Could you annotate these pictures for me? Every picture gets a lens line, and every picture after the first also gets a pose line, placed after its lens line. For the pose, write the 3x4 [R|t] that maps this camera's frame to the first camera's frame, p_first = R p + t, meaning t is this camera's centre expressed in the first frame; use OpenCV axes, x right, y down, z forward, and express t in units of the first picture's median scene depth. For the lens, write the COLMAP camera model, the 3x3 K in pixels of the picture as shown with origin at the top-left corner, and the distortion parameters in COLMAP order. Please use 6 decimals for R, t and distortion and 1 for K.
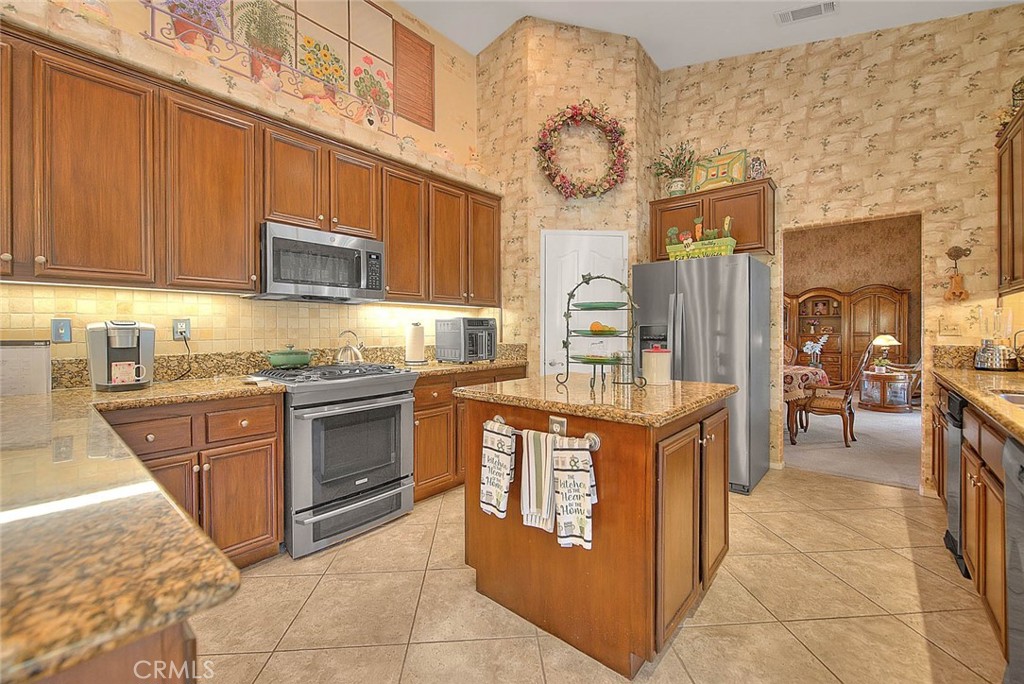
lens RADIAL K [[406.8, 0, 509.6], [0, 406.8, 333.8], [0, 0, 1]] dist [-0.004489, -0.000058]
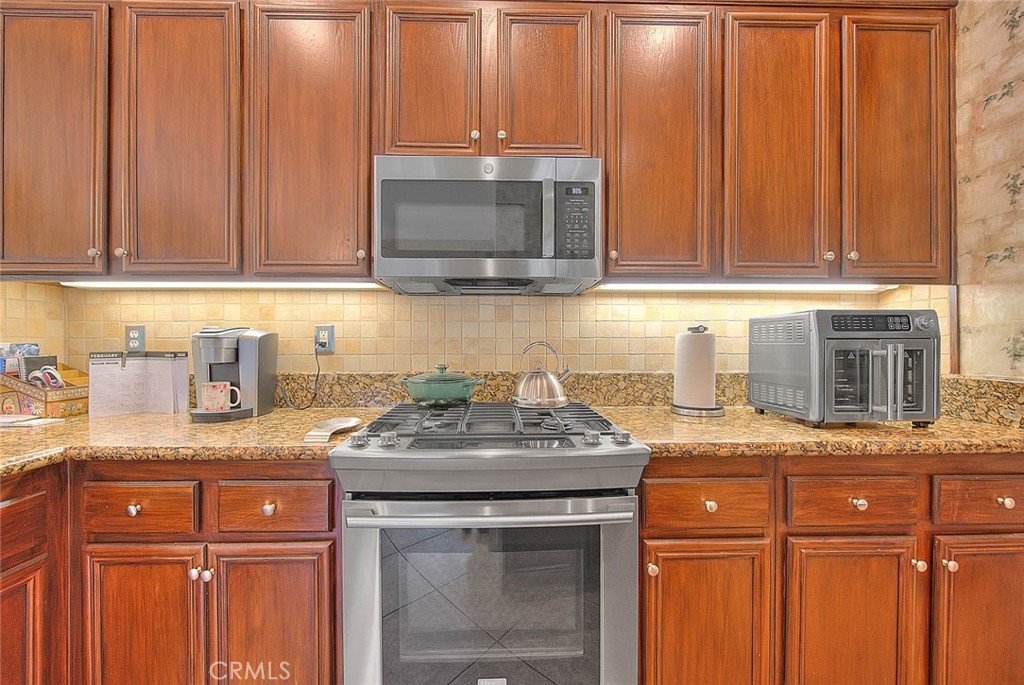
lens RADIAL K [[406.8, 0, 506.8], [0, 406.8, 345.1], [0, 0, 1]] dist [-0.004489, -0.000058]
pose [[0.661289, 0.003837, -0.750121, -0.019302], [-0.008861, 0.999957, -0.002696, -0.001328], [0.750079, 0.008430, 0.661295, 0.538900]]
